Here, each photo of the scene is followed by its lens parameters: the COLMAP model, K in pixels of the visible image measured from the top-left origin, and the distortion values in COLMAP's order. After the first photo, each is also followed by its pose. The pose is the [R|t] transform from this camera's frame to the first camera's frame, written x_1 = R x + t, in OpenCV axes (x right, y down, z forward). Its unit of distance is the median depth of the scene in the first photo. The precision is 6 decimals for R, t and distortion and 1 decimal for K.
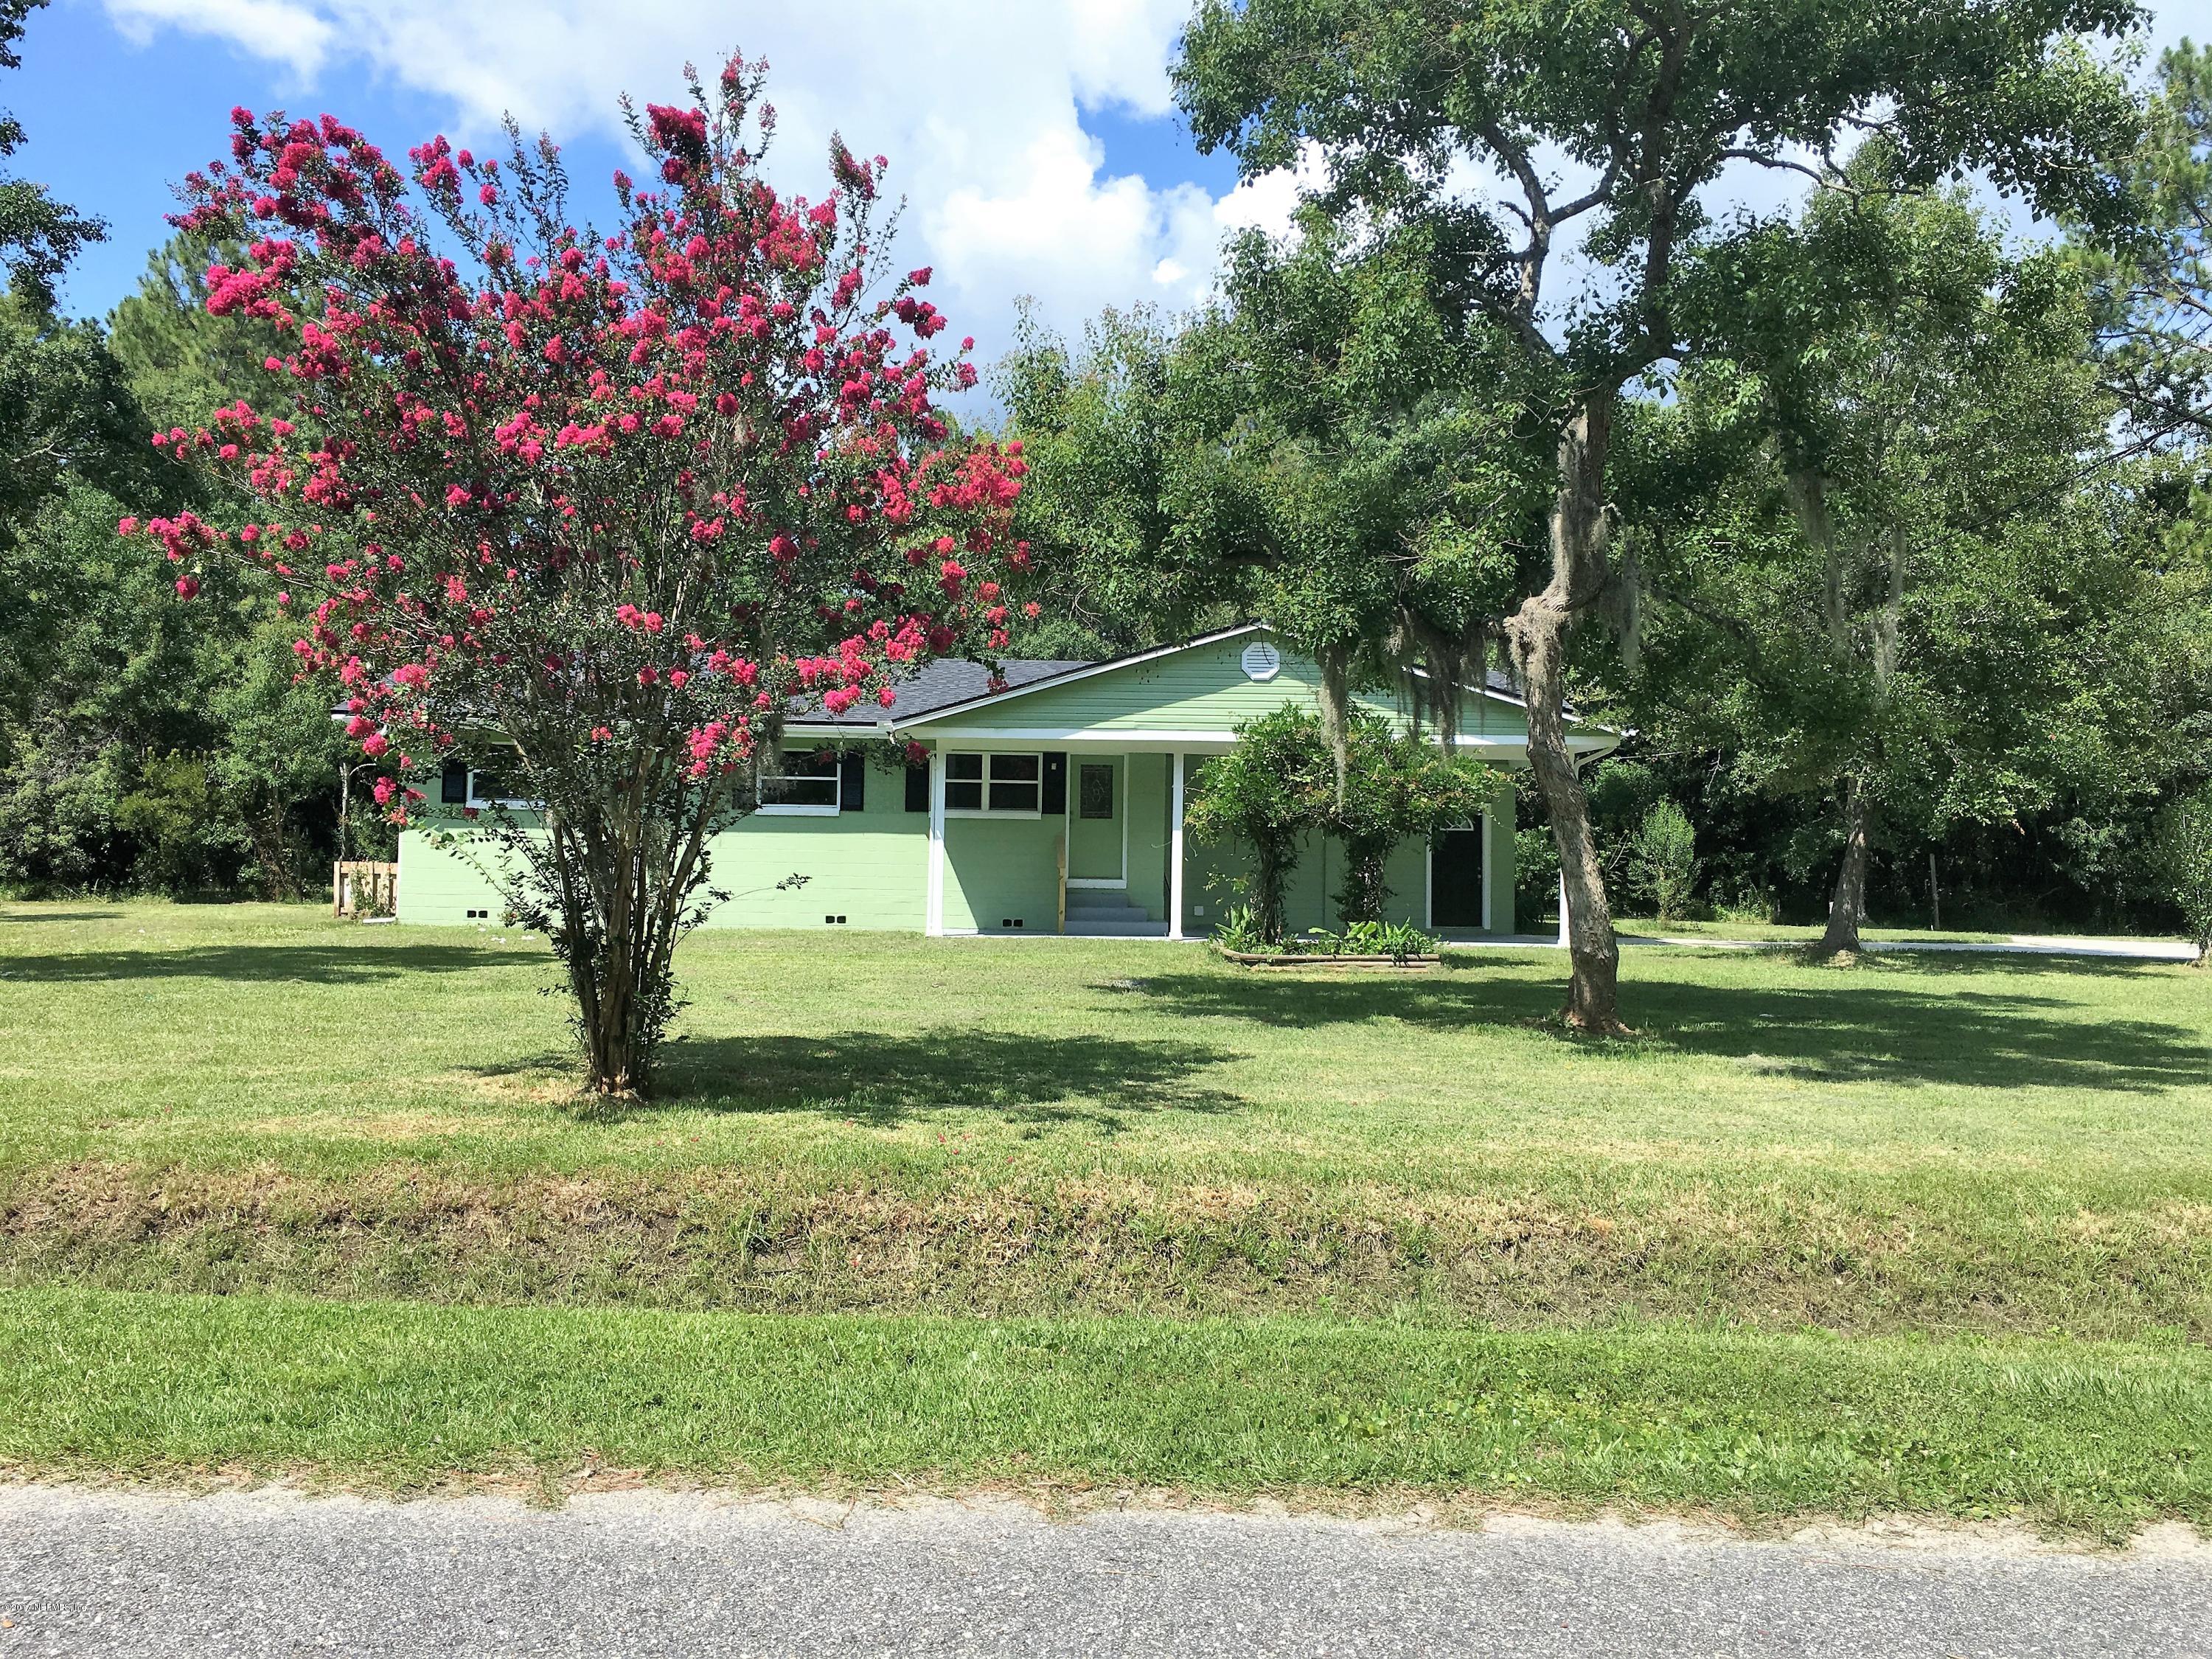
lens RADIAL K [[1868.2, 0, 1105.0], [0, 1868.2, 832.3], [0, 0, 1]] dist [0.046029, -0.015250]
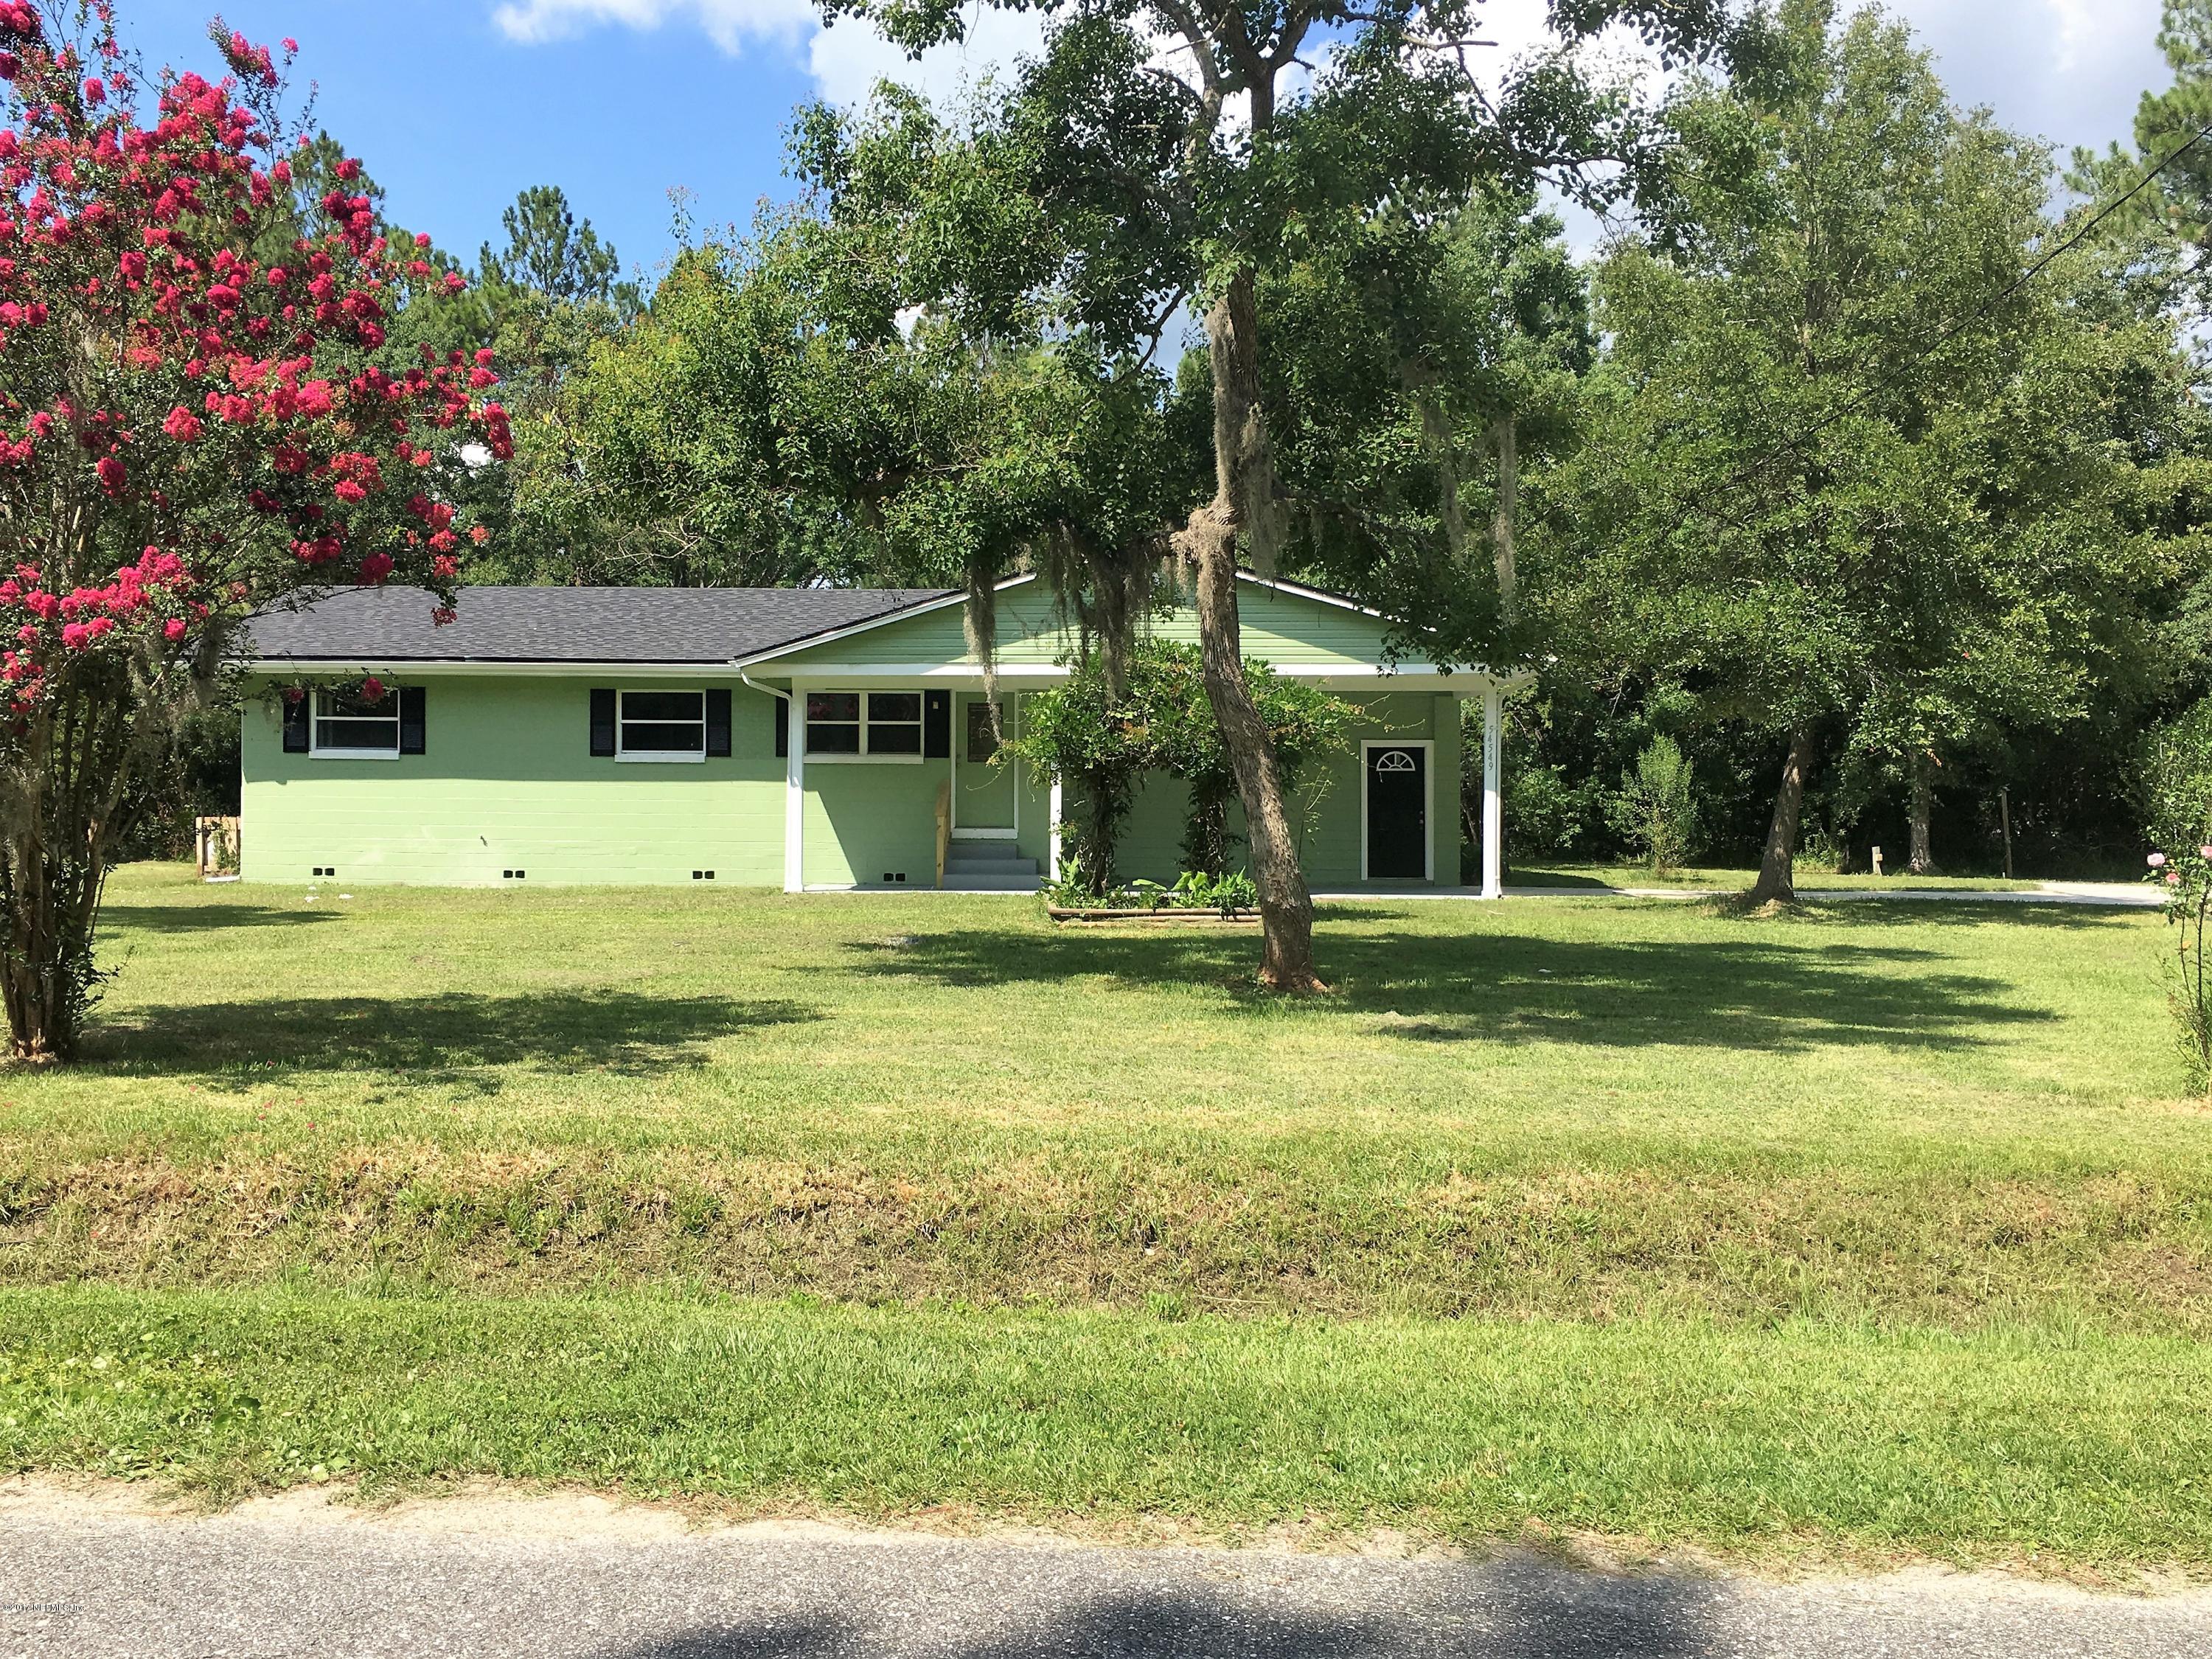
lens RADIAL K [[2065.2, 0, 1106.7], [0, 2065.2, 818.9], [0, 0, 1]] dist [0.049421, 0.000000]
pose [[0.997368, -0.009726, -0.071850, 0.161577], [0.011076, 0.999769, 0.018405, 0.003251], [0.071654, -0.019152, 0.997246, -0.000144]]
